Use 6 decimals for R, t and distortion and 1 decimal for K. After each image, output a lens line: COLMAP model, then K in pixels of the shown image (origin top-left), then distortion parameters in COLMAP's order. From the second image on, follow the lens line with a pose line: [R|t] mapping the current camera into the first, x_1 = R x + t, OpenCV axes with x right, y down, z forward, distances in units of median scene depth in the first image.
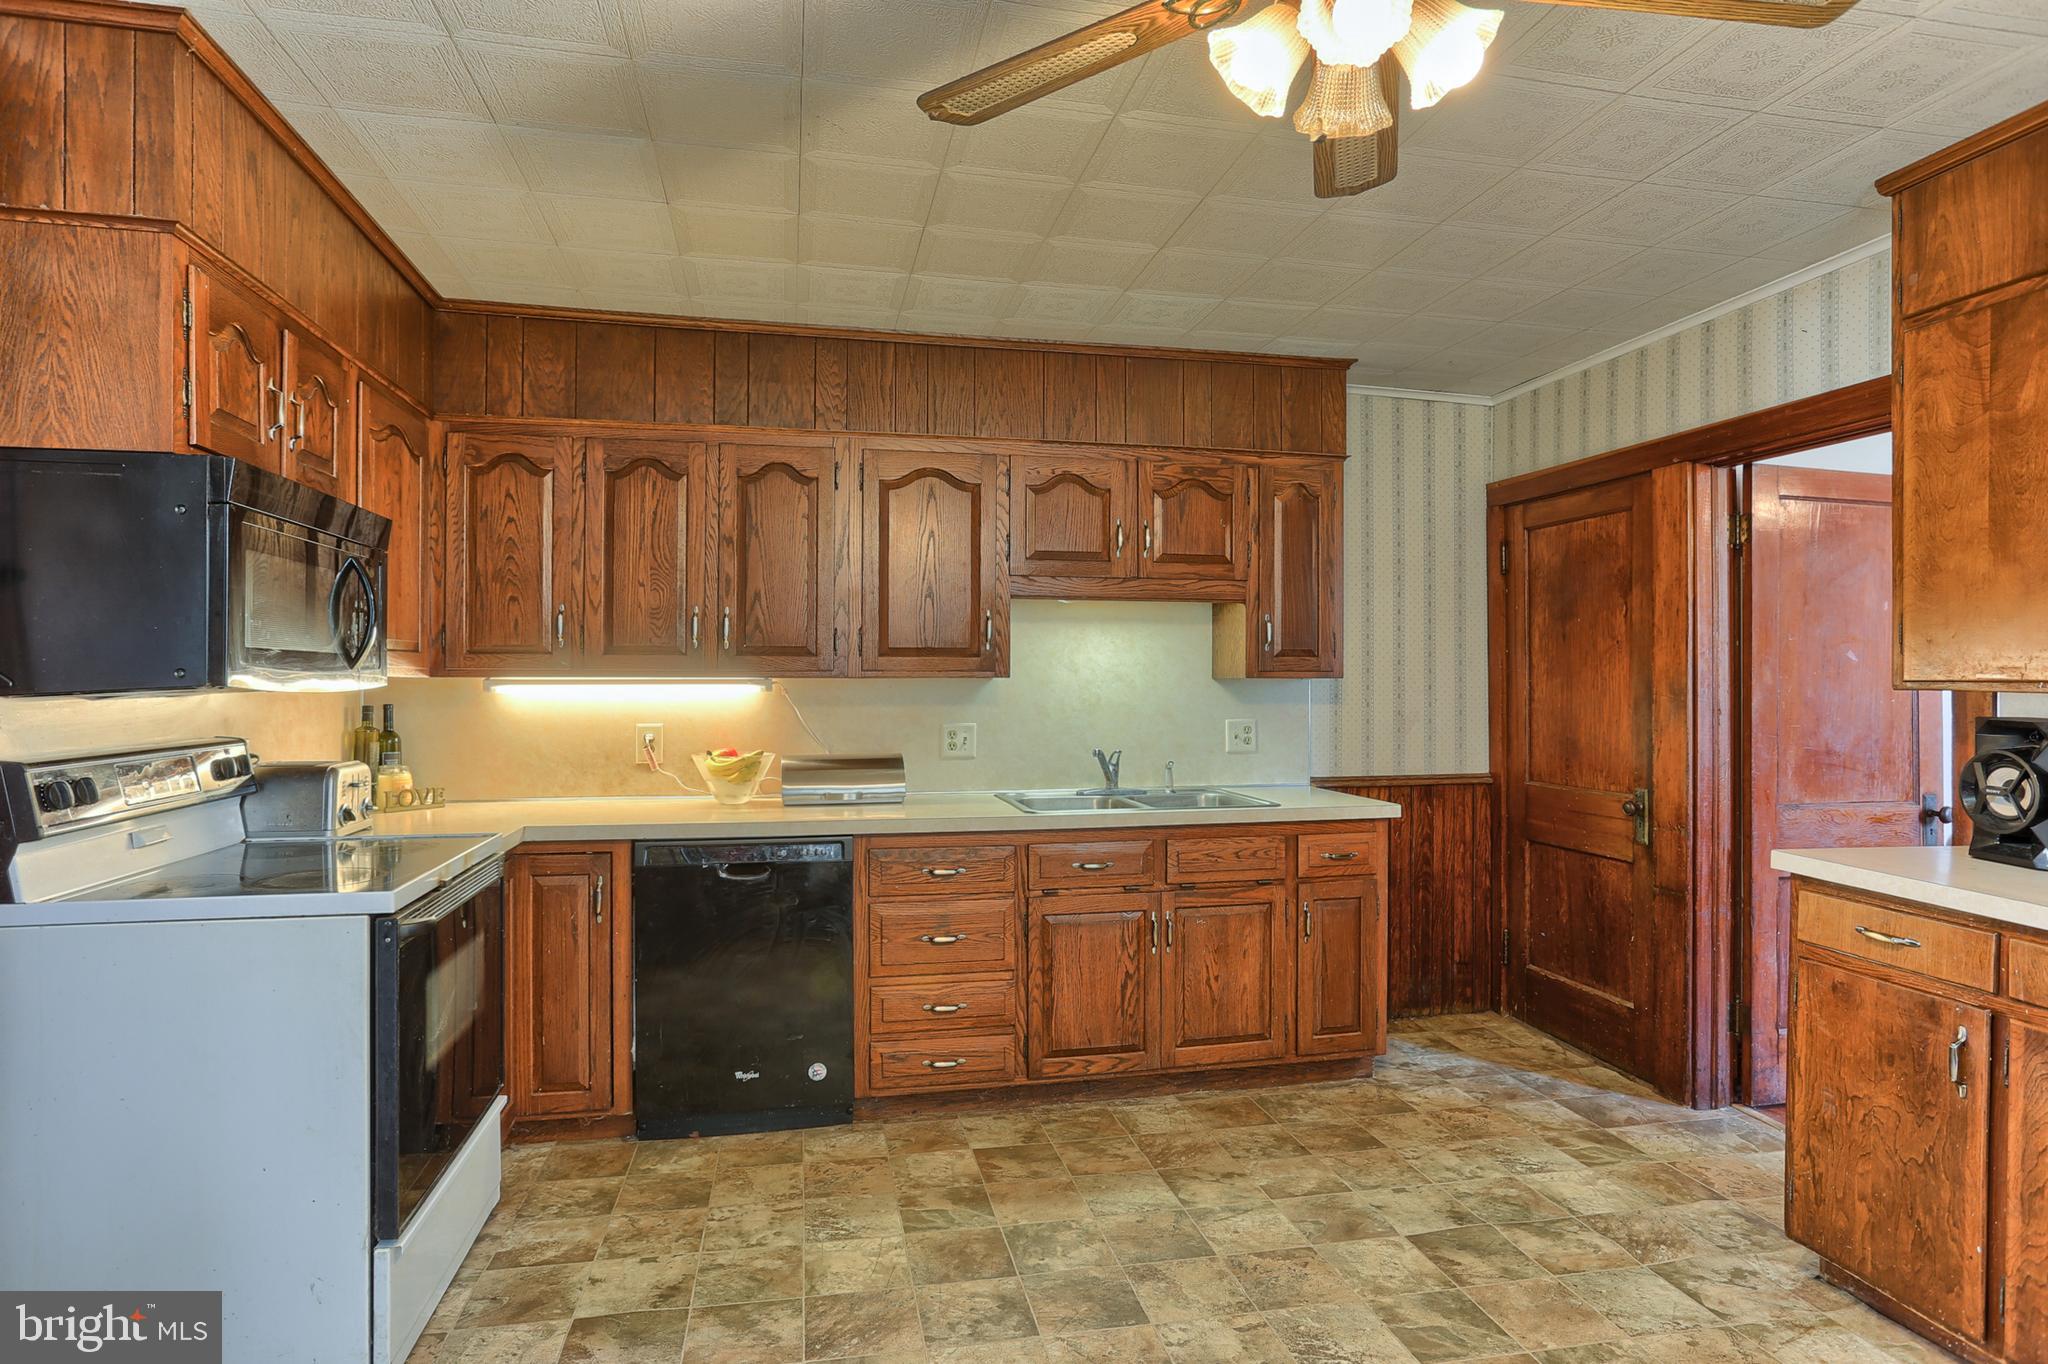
lens RADIAL K [[1106.6, 0, 1016.9], [0, 1106.6, 682.8], [0, 0, 1]] dist [-0.040362, 0.019662]
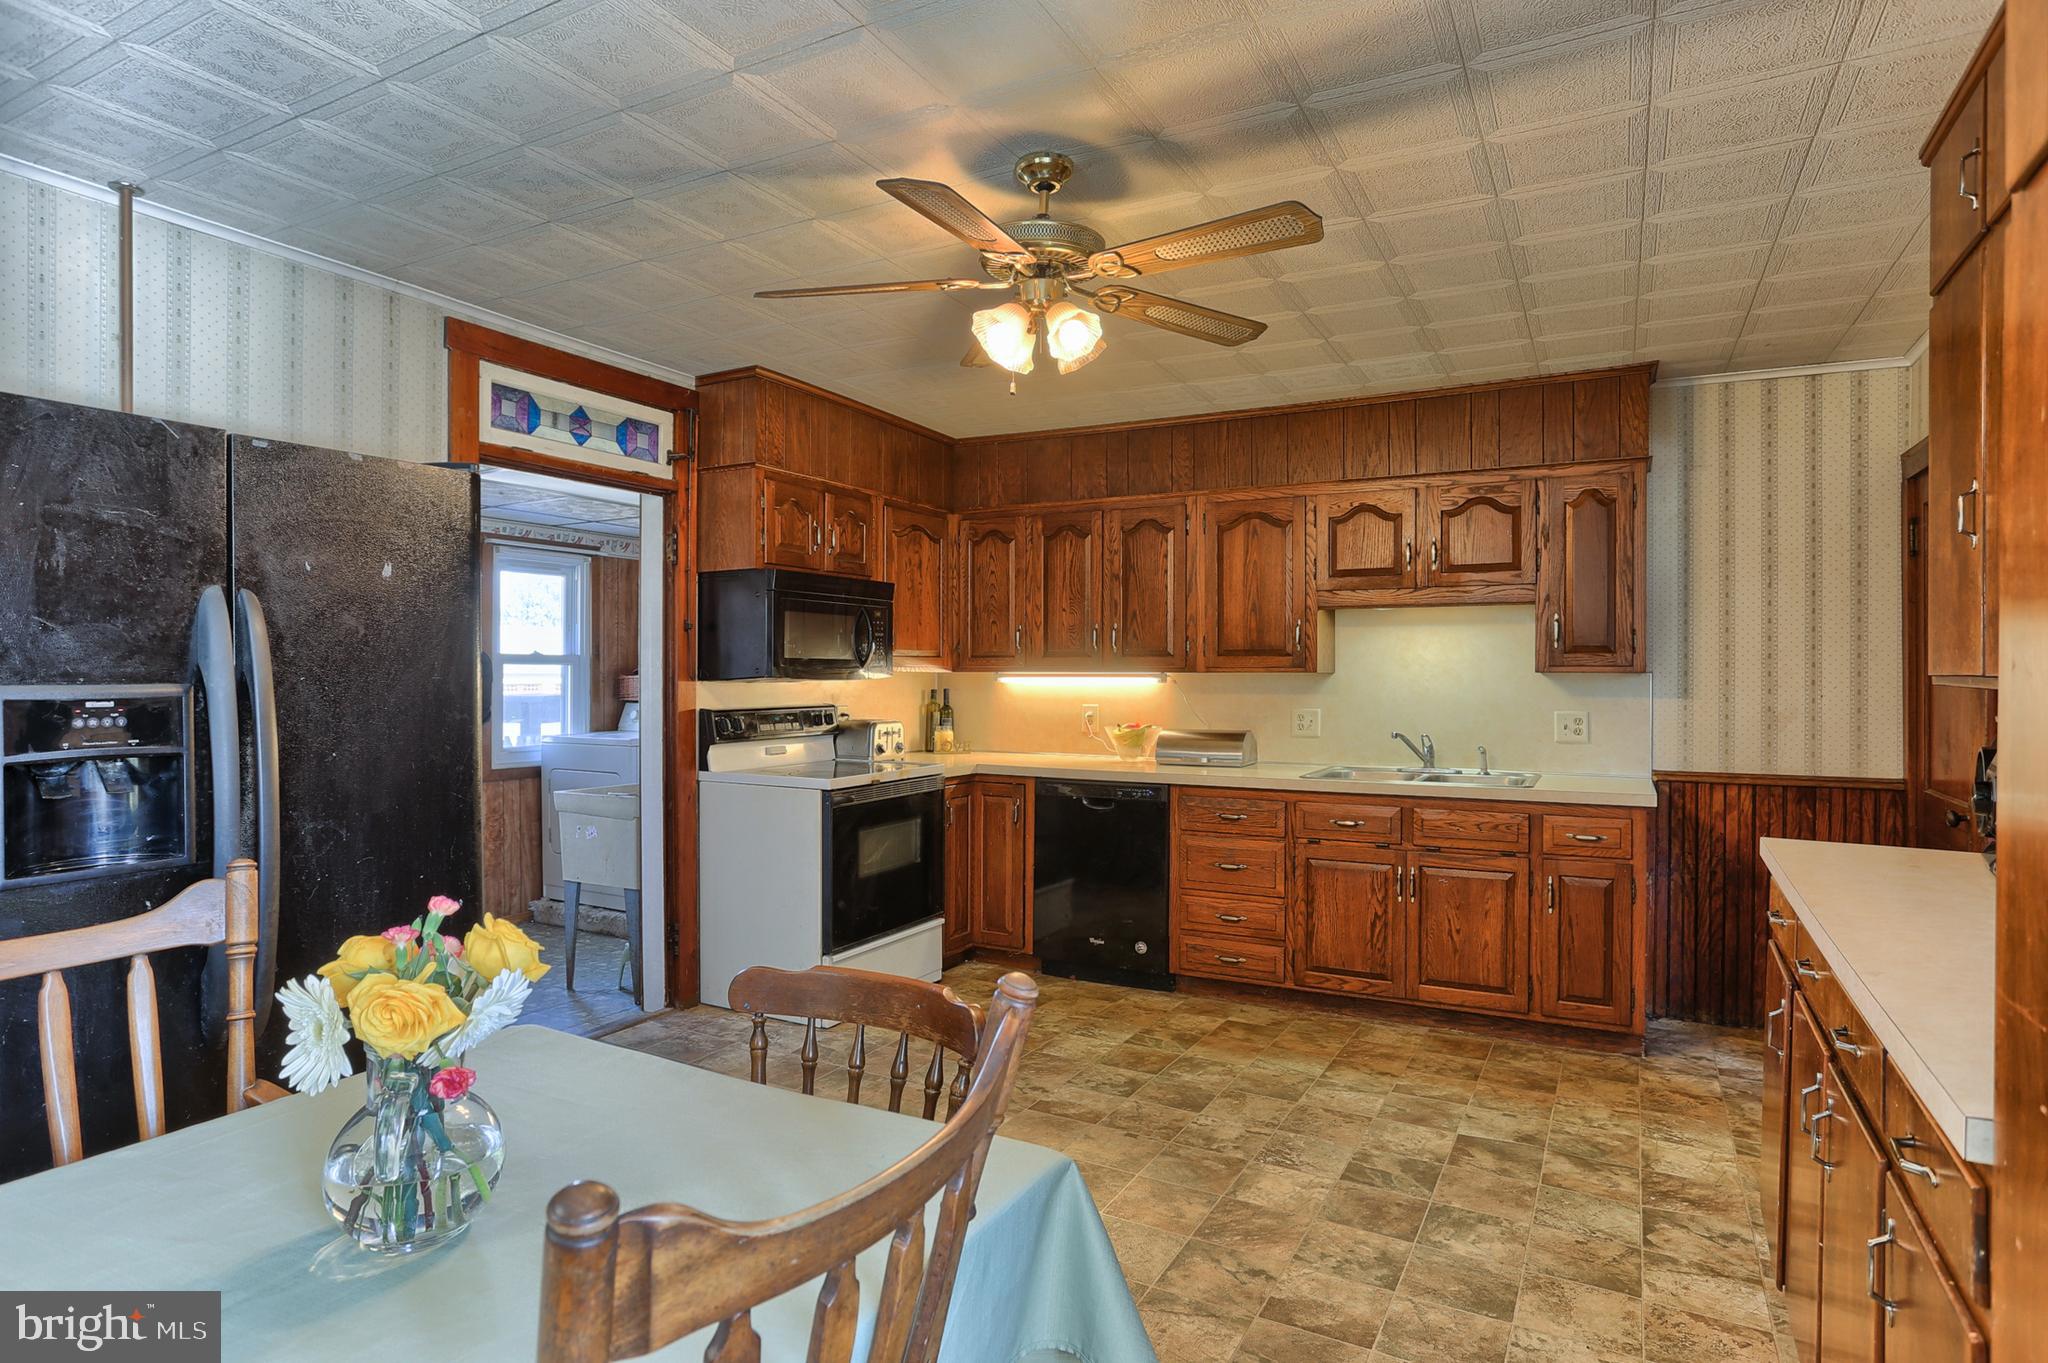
lens RADIAL K [[1106.6, 0, 1011.6], [0, 1106.6, 676.3], [0, 0, 1]] dist [-0.040362, 0.019662]
pose [[0.755134, 0.002523, -0.655565, 0.587503], [-0.003067, 0.999995, 0.000315, 0.000702], [0.655563, 0.001773, 0.755138, -0.181675]]
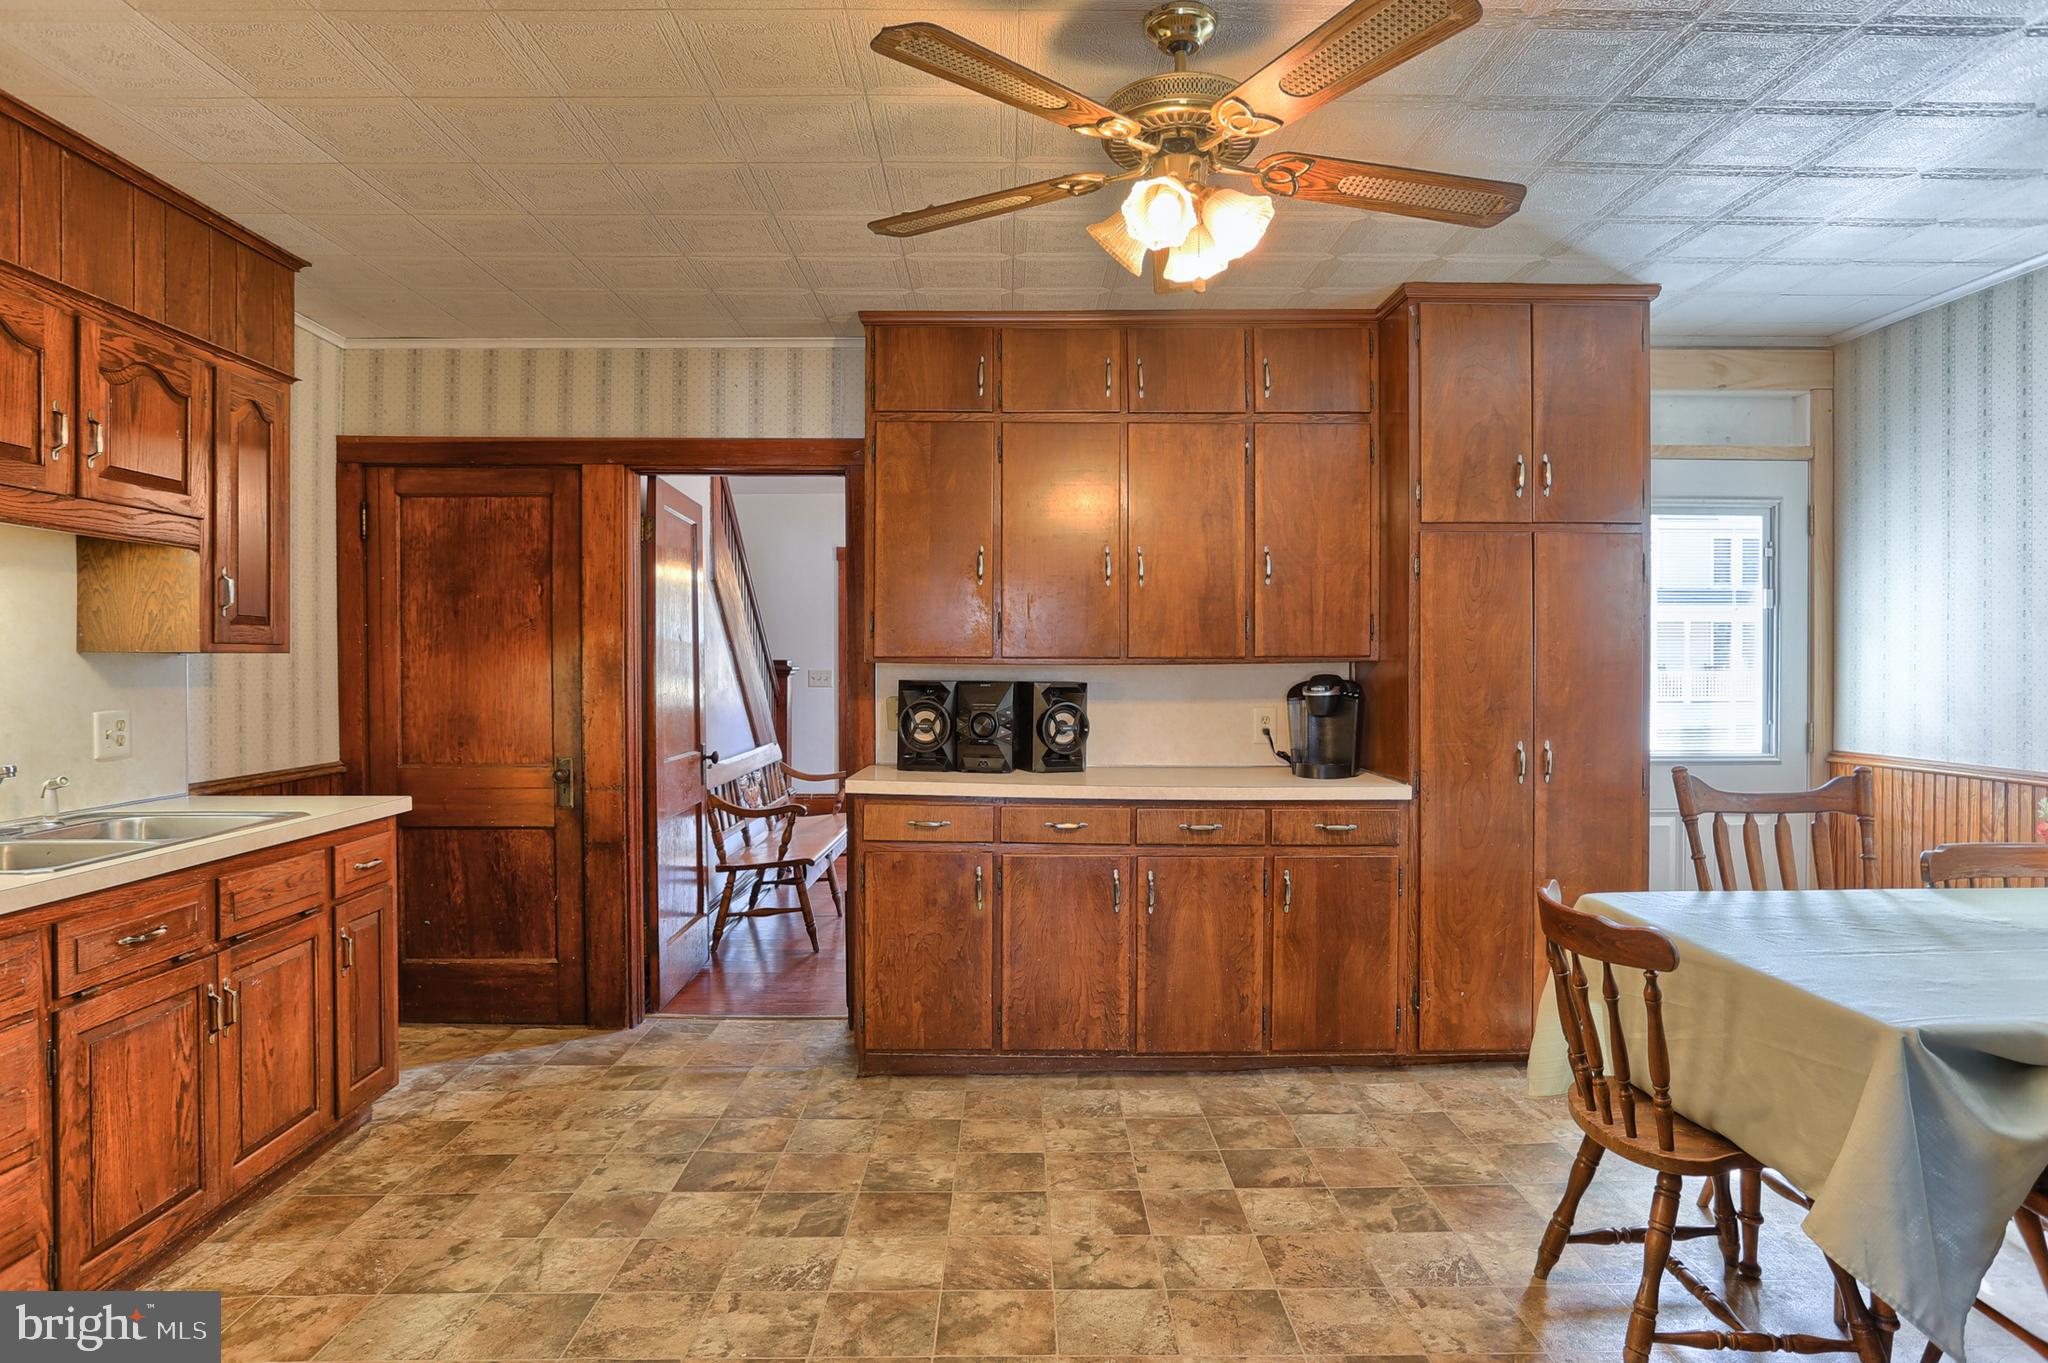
lens RADIAL K [[1164.4, 0, 1054.4], [0, 1164.4, 674.1], [0, 0, 1]] dist [-0.038614, 0.012432]
pose [[0.162595, -0.010786, 0.986634, -0.499188], [0.002016, 0.999942, 0.010599, 0.003982], [-0.986691, 0.000265, 0.162608, 0.352524]]
